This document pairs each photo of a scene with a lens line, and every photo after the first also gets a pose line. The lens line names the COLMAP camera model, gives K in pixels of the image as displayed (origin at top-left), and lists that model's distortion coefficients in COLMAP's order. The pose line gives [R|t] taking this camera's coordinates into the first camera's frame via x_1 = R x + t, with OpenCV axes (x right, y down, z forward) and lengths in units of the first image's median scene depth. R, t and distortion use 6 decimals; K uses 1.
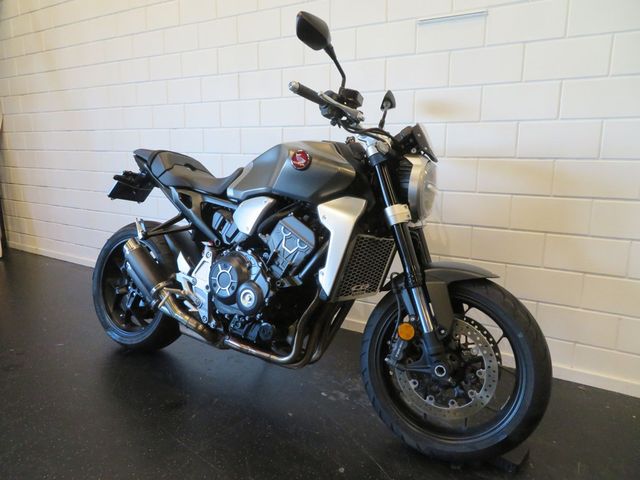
lens RADIAL K [[456.4, 0, 310.2], [0, 456.4, 239.2], [0, 0, 1]] dist [-0.006122, -0.001076]
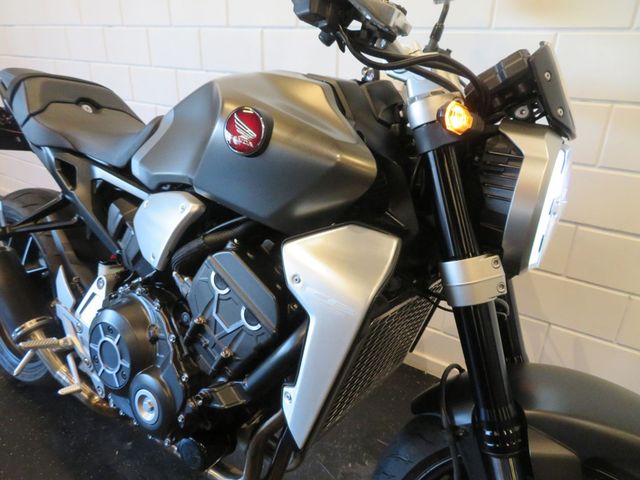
lens RADIAL K [[456.4, 0, 310.2], [0, 456.4, 239.2], [0, 0, 1]] dist [-0.006122, -0.001076]
pose [[0.998975, 0.033175, -0.030807, 0.051974], [-0.026022, 0.977584, 0.208933, -0.160809], [0.037047, -0.207917, 0.977445, 0.561149]]
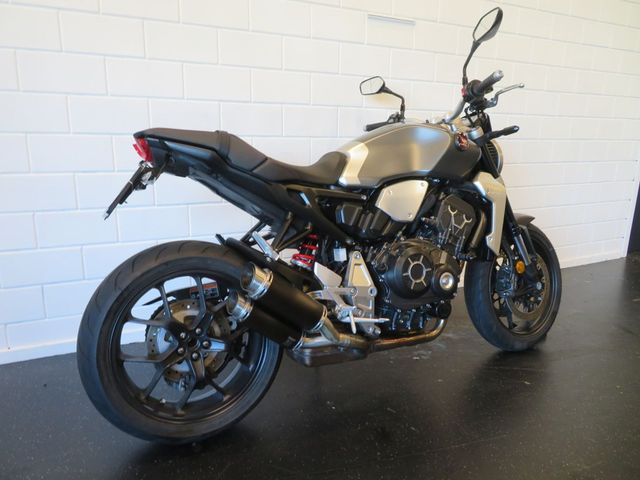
lens RADIAL K [[484.2, 0, 320.0], [0, 484.2, 240.0], [0, 0, 1]] dist [0.001087, 0.000500]
pose [[0.503788, -0.186687, 0.843413, -1.185387], [0.156159, 0.979964, 0.123635, -0.137586], [-0.849595, 0.069421, 0.522847, 0.676374]]
